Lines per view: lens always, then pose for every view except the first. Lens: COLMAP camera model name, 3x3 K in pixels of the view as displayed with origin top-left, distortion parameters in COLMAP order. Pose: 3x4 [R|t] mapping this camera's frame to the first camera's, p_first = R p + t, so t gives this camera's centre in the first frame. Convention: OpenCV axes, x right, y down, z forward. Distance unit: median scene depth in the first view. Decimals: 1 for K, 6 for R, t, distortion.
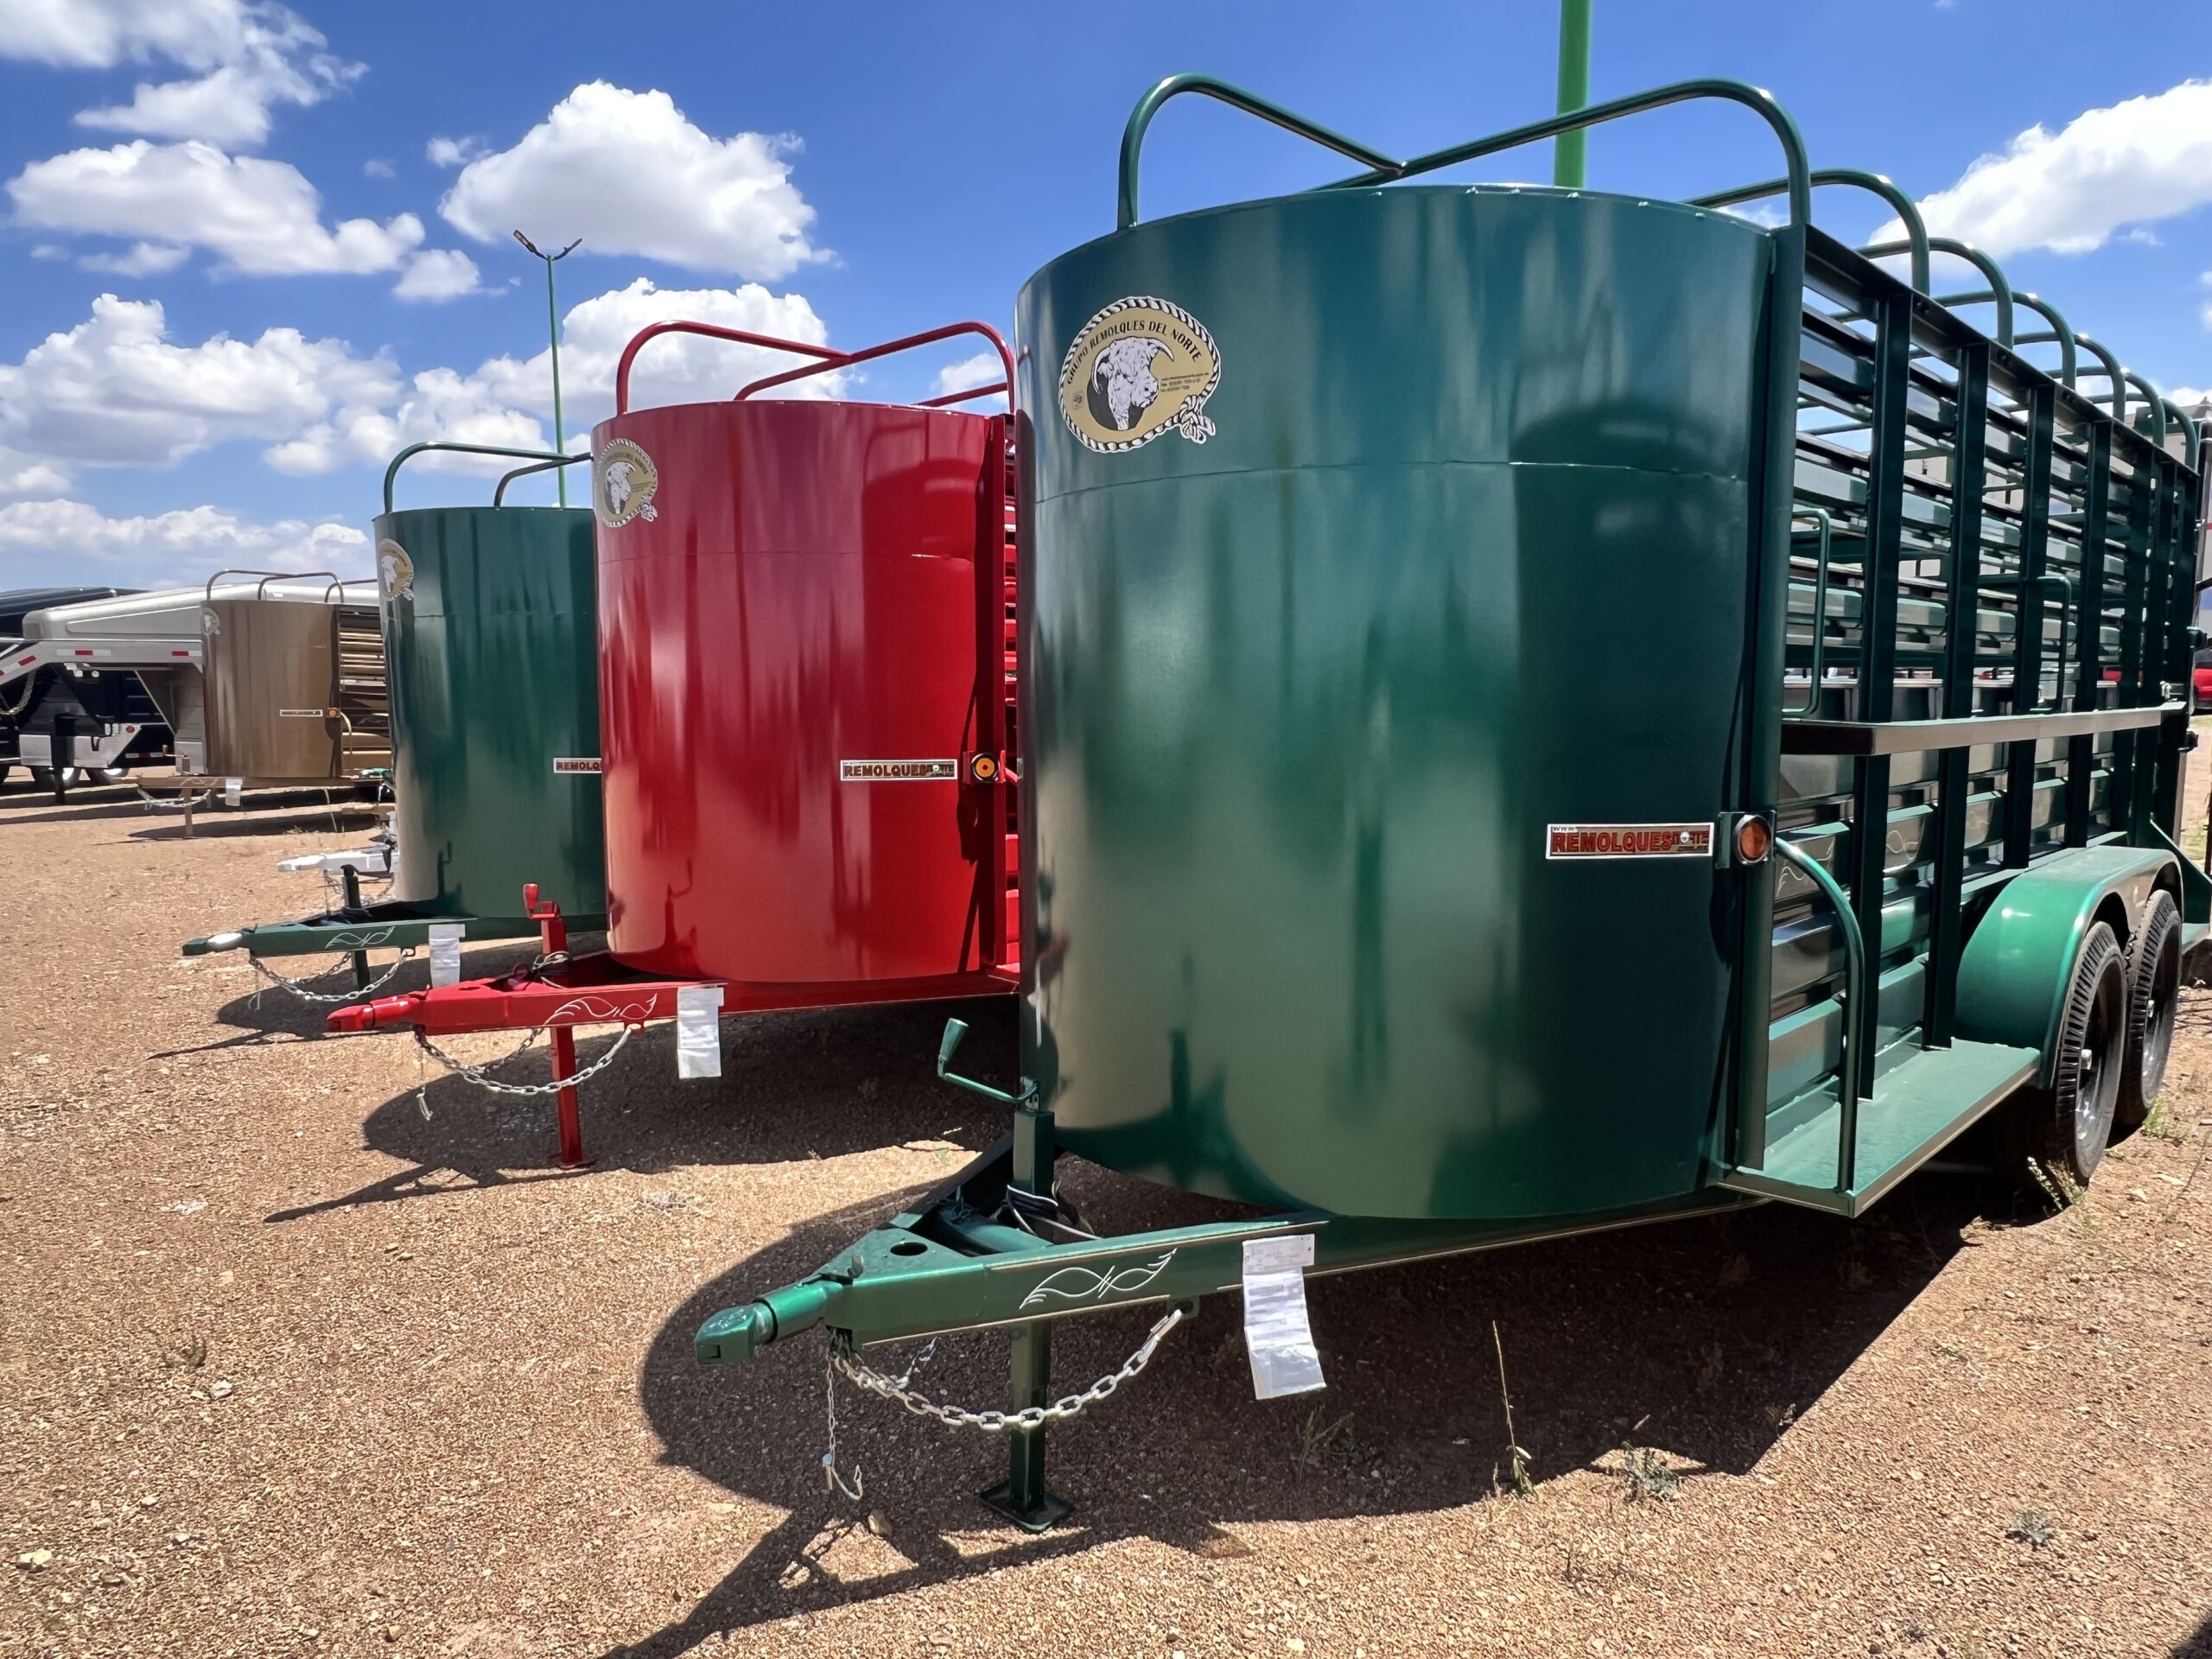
lens RADIAL K [[1441.1, 0, 1101.6], [0, 1441.1, 845.8], [0, 0, 1]] dist [-0.004761, -0.000423]
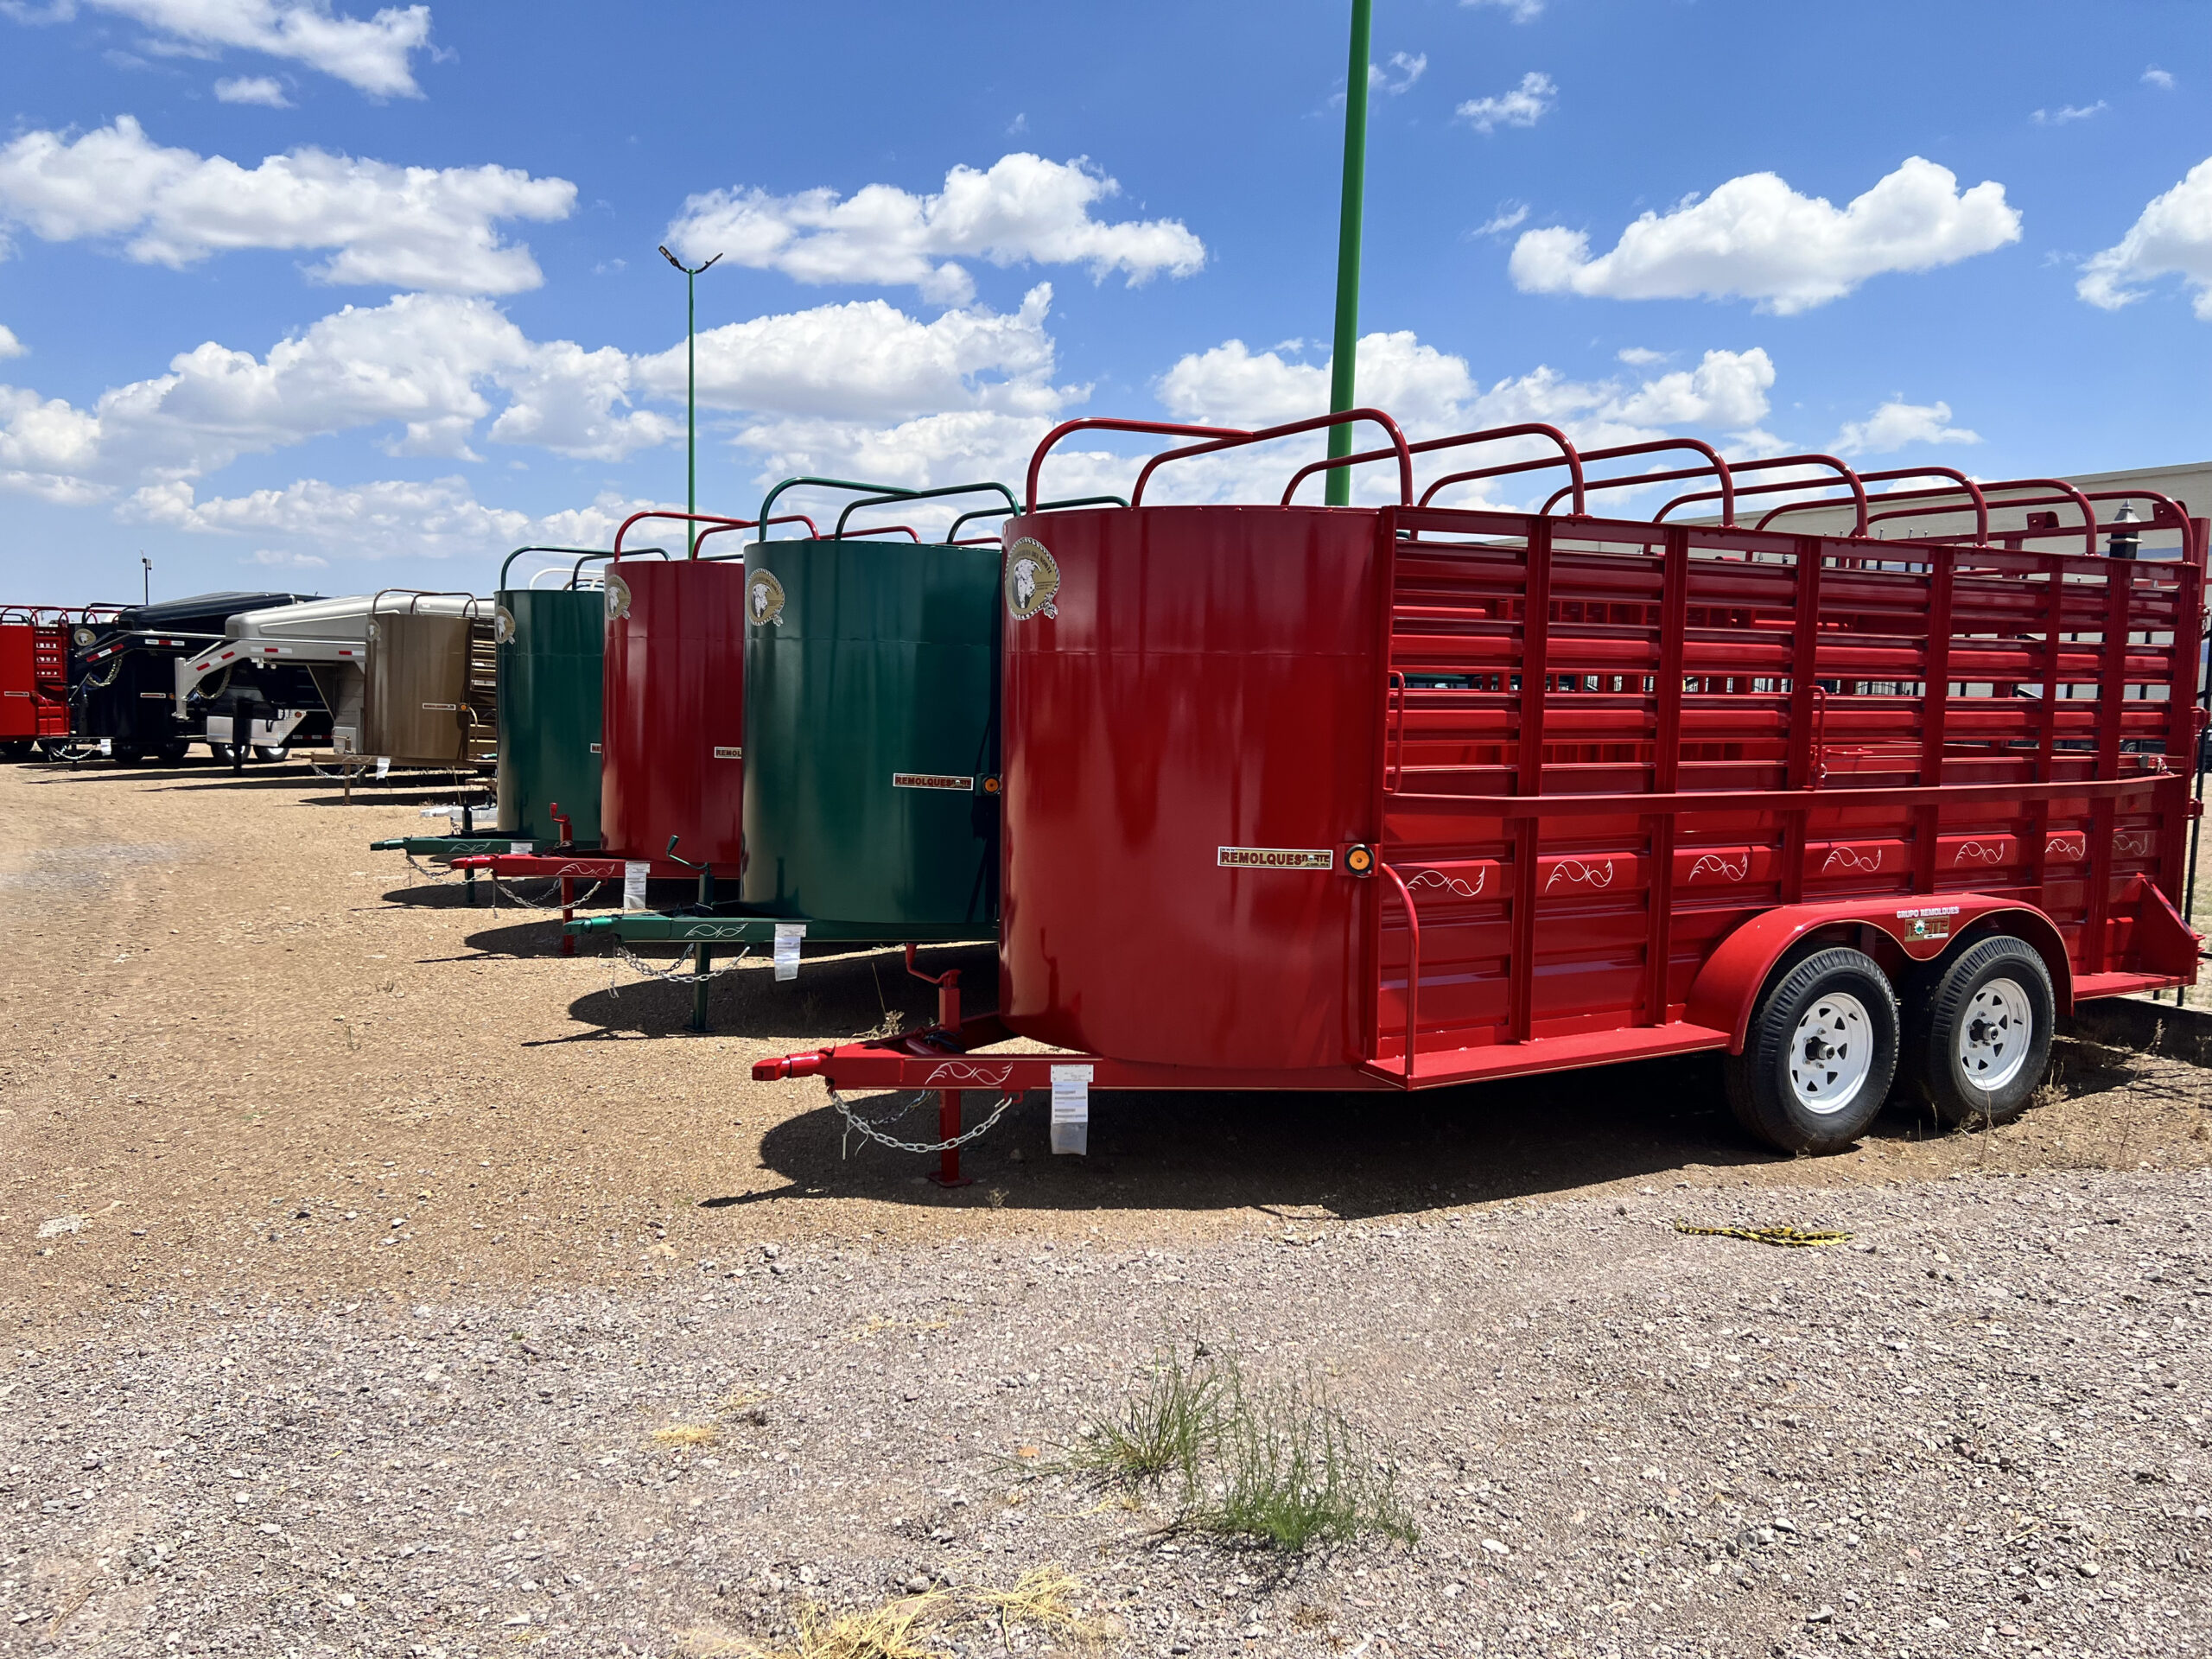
lens RADIAL K [[1674.9, 0, 1115.8], [0, 1674.9, 824.6], [0, 0, 1]] dist [0.047223, -0.052305]
pose [[0.992002, 0.042319, -0.118917, 0.150258], [-0.046541, 0.998373, -0.032951, 0.022512], [0.117329, 0.038222, 0.992357, -0.279269]]
